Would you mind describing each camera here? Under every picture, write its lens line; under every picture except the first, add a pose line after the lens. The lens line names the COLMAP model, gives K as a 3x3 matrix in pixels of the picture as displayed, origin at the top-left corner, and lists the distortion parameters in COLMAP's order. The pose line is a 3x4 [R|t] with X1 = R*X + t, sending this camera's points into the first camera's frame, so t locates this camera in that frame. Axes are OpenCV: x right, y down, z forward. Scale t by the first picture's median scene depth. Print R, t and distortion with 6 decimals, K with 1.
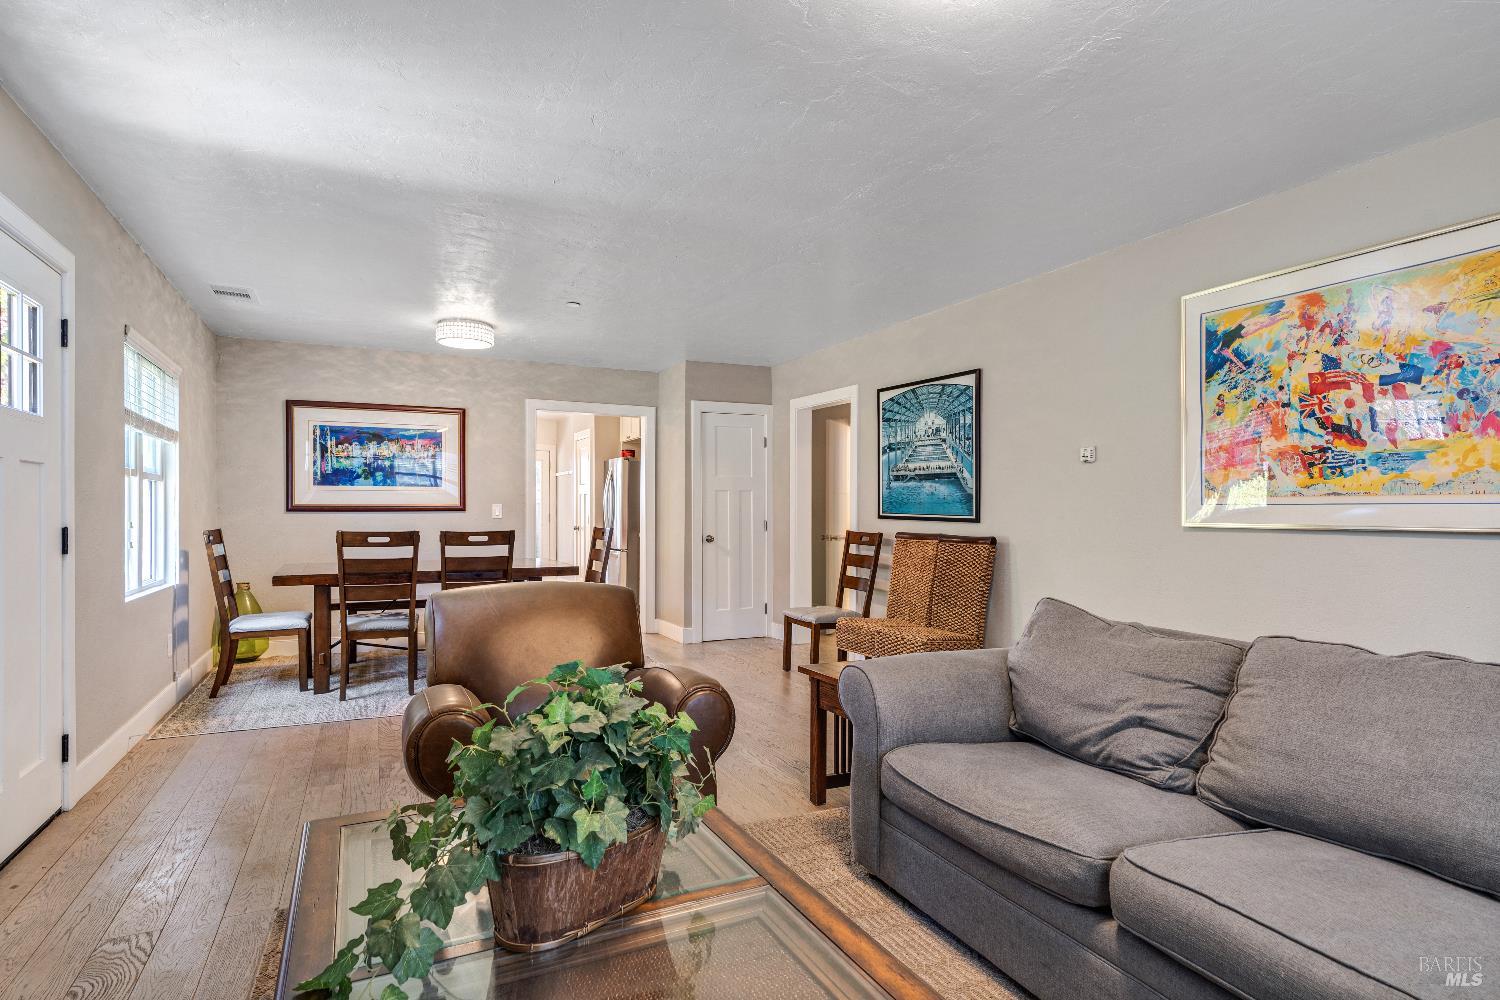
lens RADIAL K [[804.9, 0, 752.0], [0, 804.9, 515.7], [0, 0, 1]] dist [-0.000903, -0.000108]
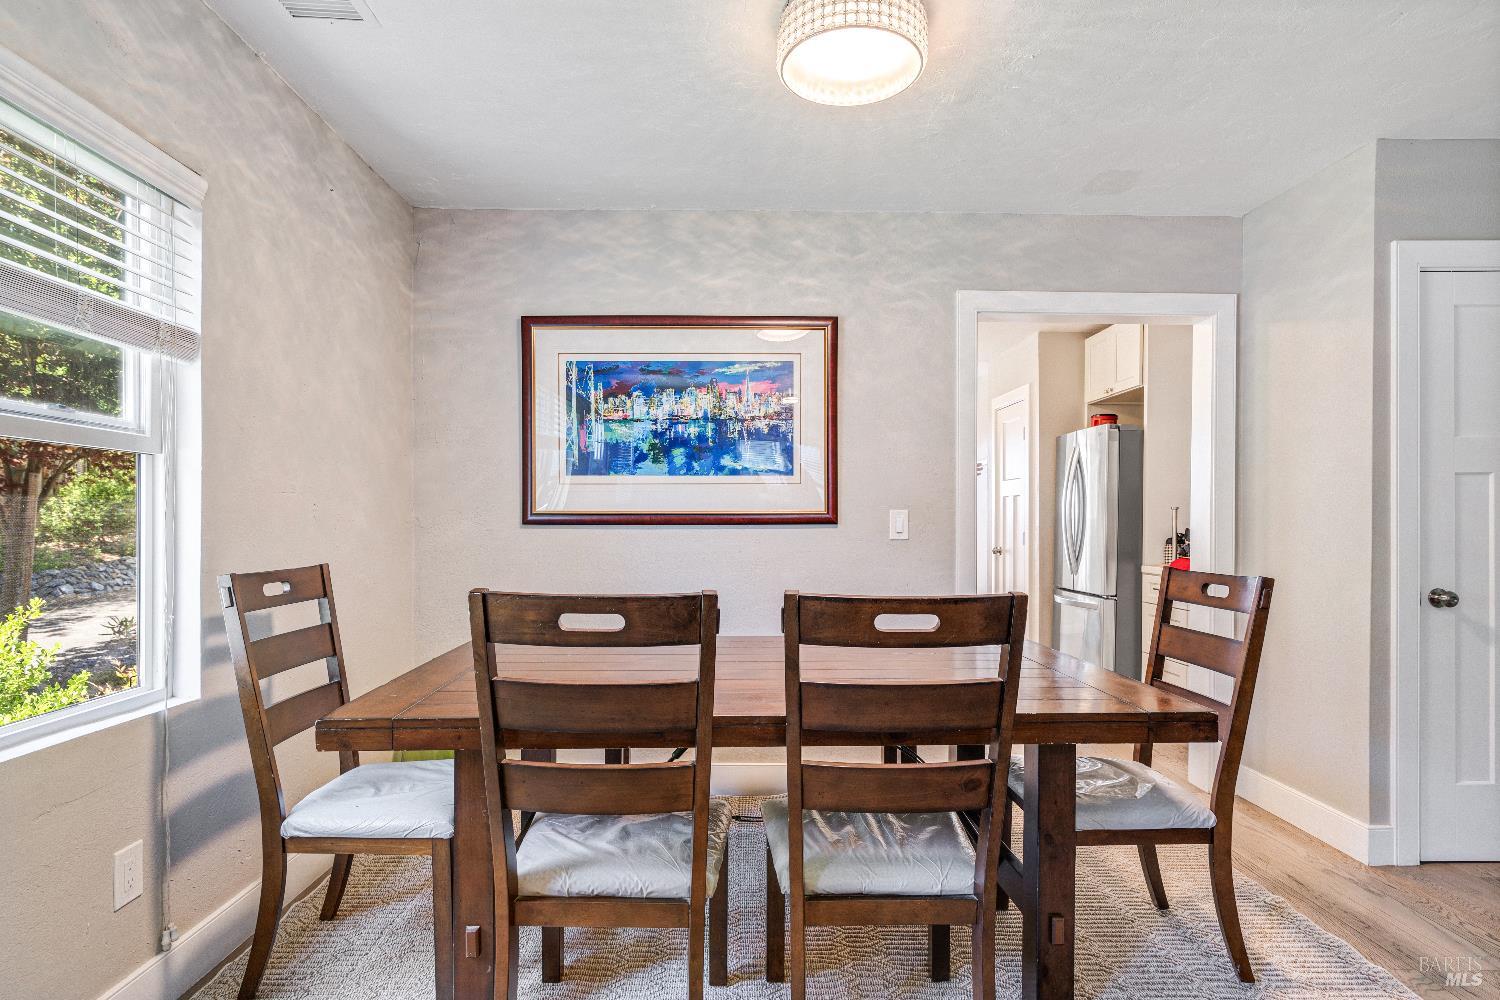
lens RADIAL K [[804.9, 0, 752.0], [0, 804.9, 515.7], [0, 0, 1]] dist [-0.000903, -0.000108]
pose [[0.912133, -0.002123, -0.409890, -0.215226], [-0.003132, 0.999921, -0.012148, -0.005070], [0.409883, 0.012364, 0.912054, 0.564180]]
